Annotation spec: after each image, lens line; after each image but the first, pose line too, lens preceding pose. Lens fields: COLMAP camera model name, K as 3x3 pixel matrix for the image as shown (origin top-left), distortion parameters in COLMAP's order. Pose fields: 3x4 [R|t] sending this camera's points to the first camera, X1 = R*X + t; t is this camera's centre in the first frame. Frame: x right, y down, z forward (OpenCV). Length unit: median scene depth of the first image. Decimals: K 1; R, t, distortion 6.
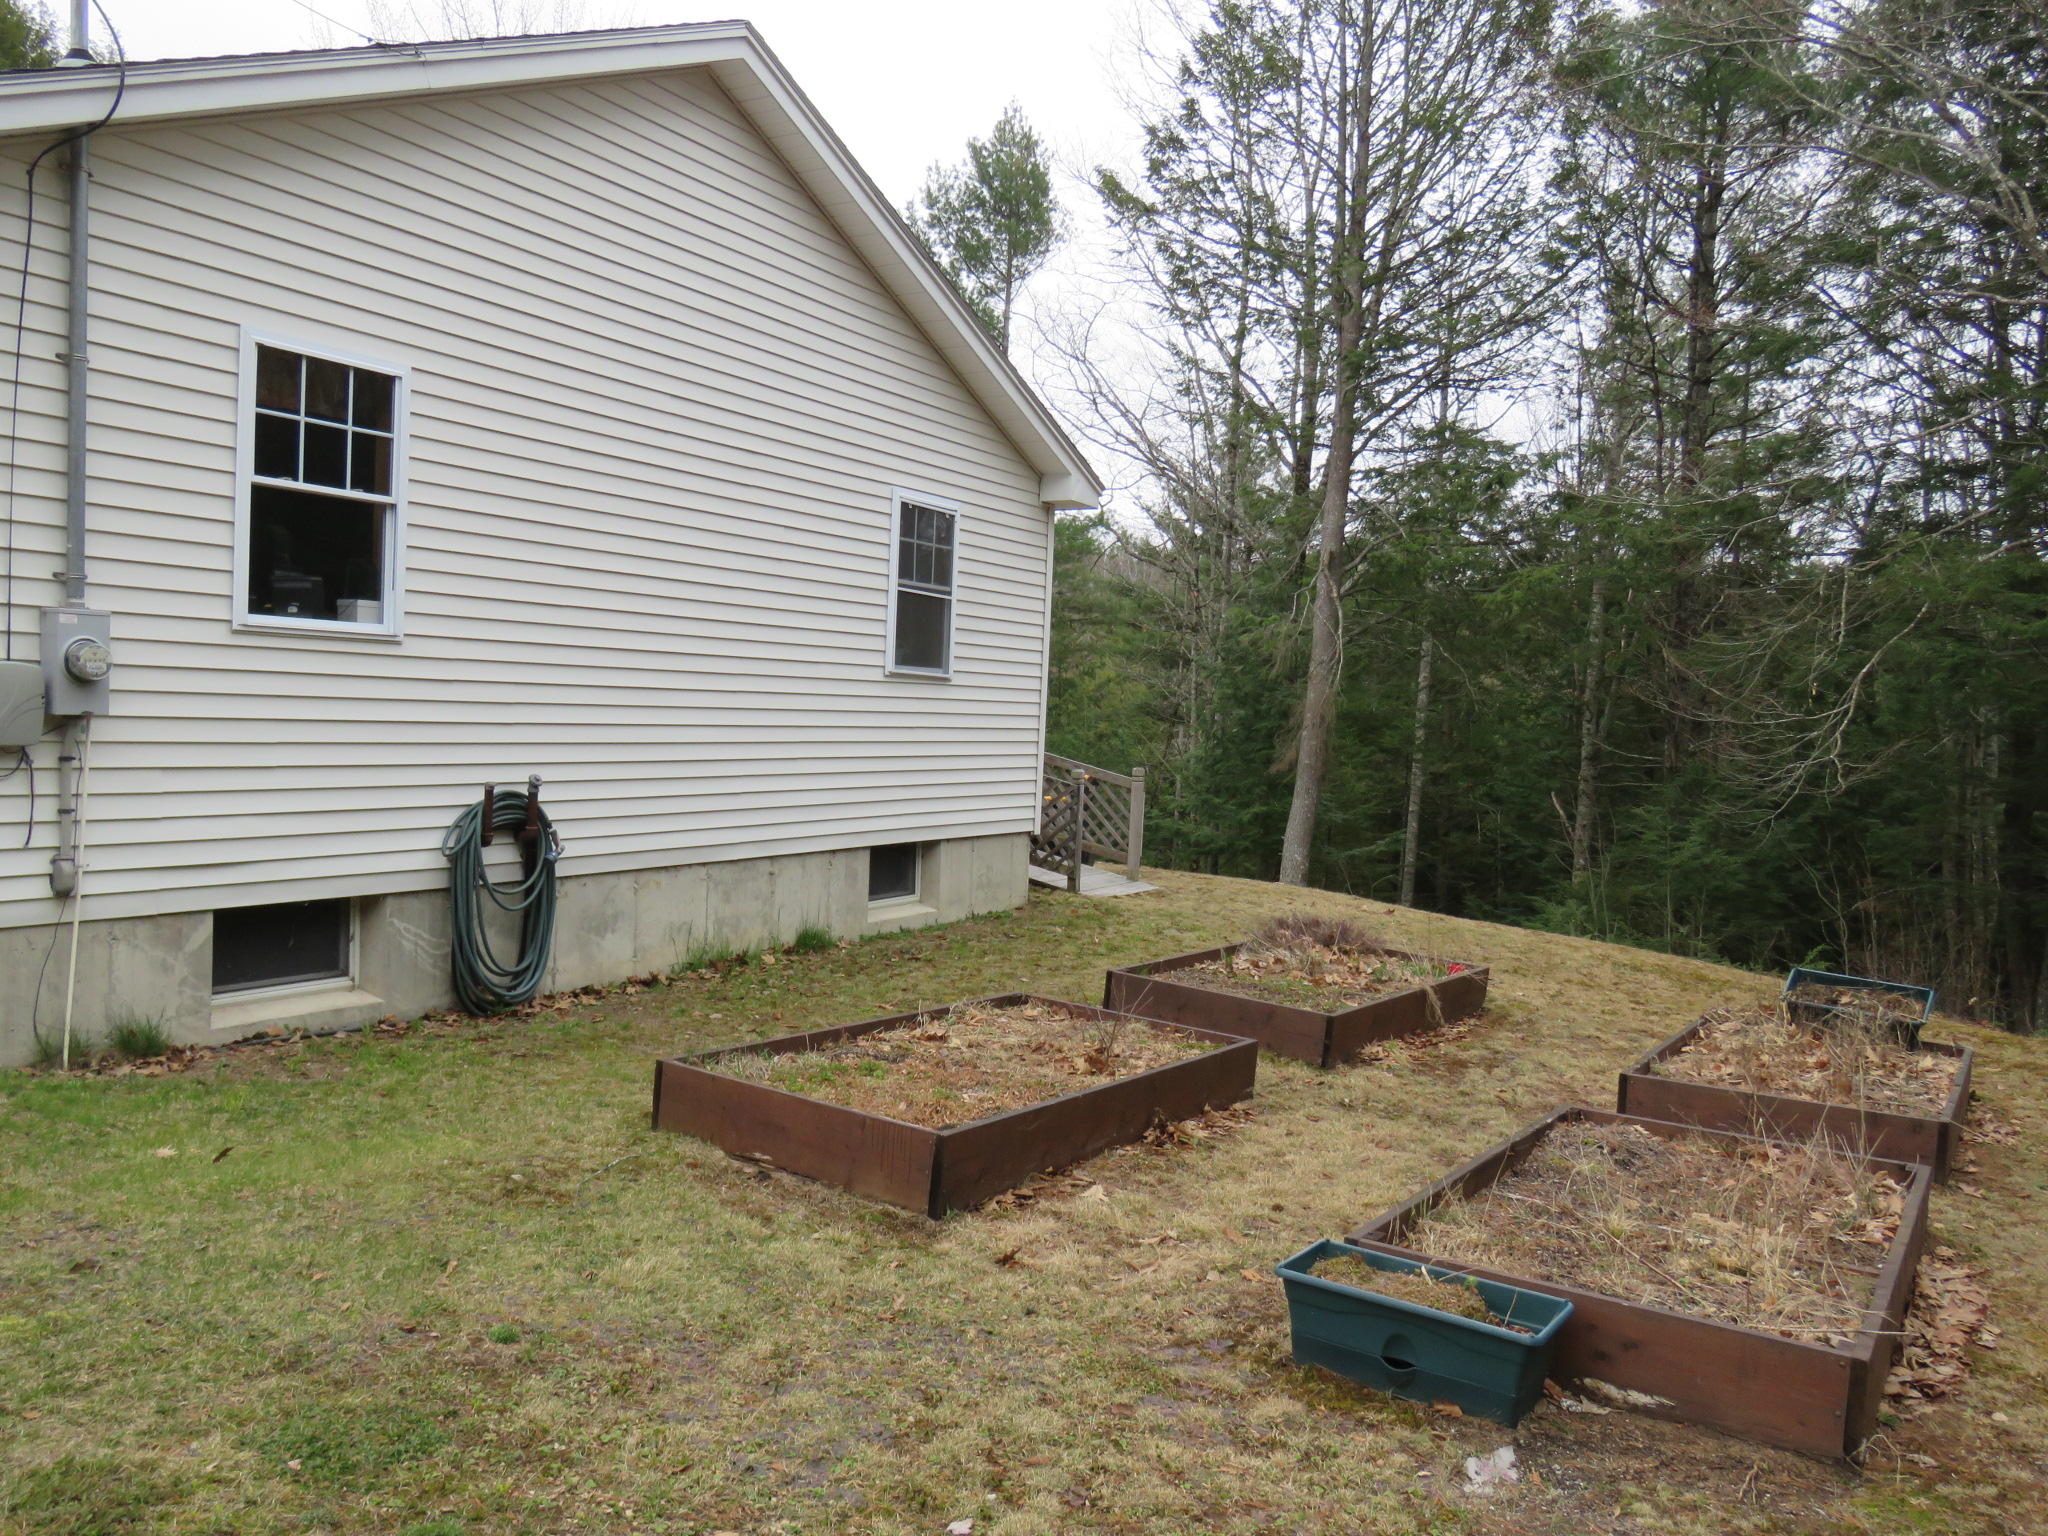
lens RADIAL K [[1685.4, 0, 1023.6], [0, 1685.4, 771.4], [0, 0, 1]] dist [0.009894, 0.004616]
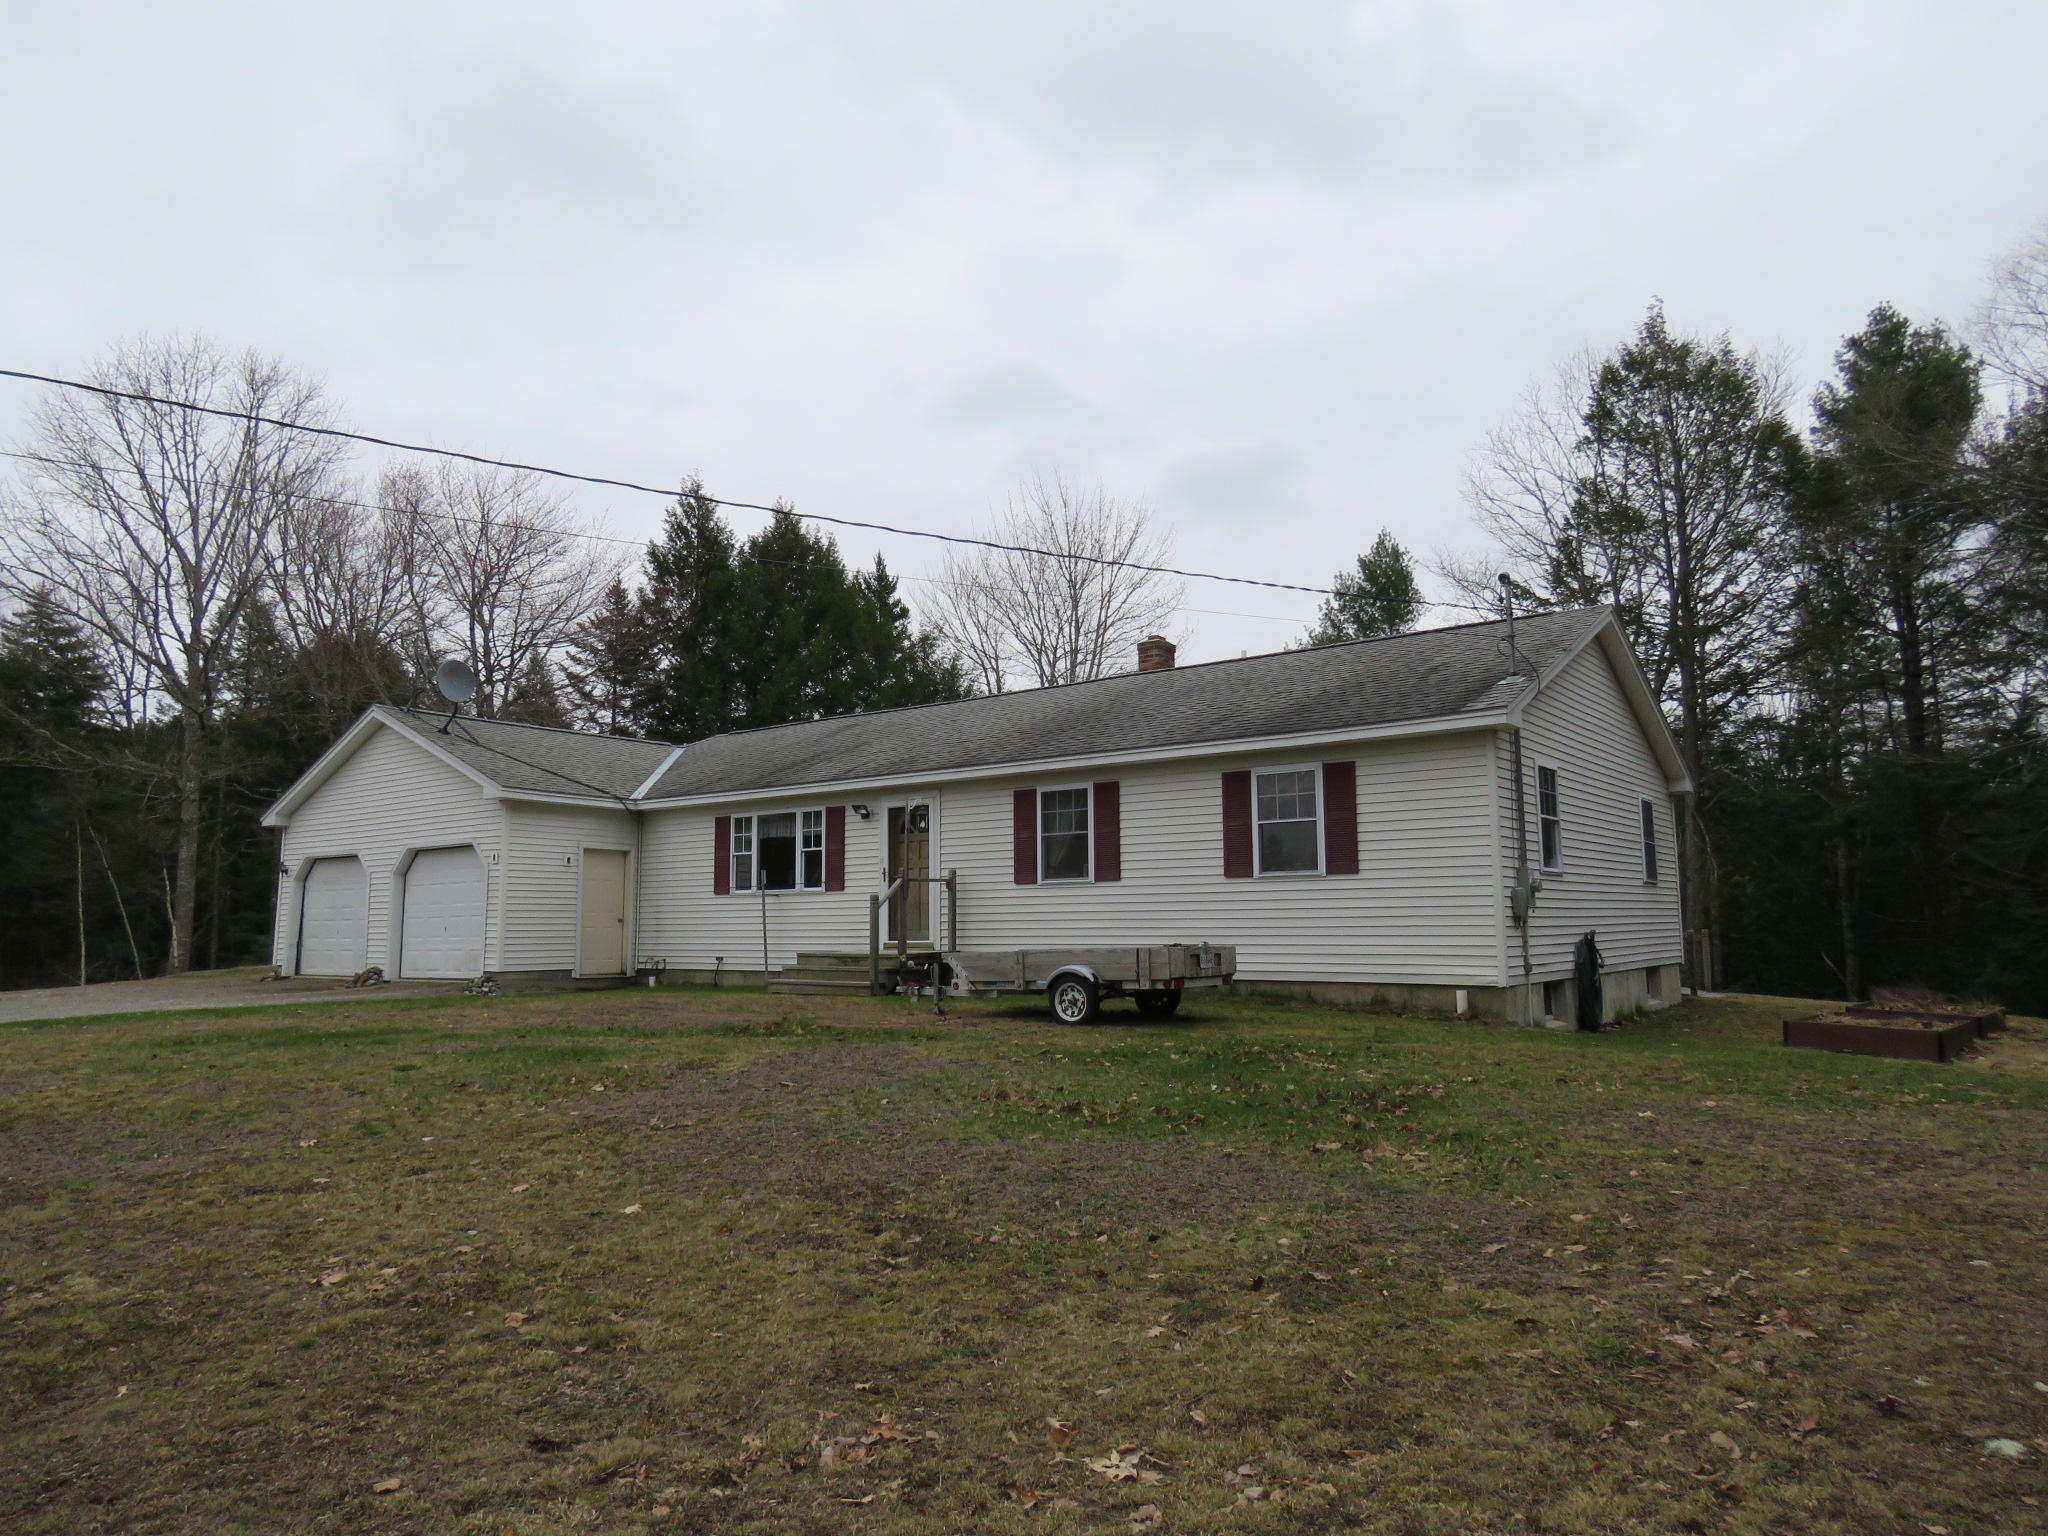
lens RADIAL K [[1309.8, 0, 1024.0], [0, 1309.8, 763.8], [0, 0, 1]] dist [0.002156, -0.000453]
pose [[0.986293, -0.077360, -0.145747, -0.481588], [0.052041, 0.984044, -0.170142, 0.026995], [0.156584, 0.160225, 0.974582, -0.578630]]
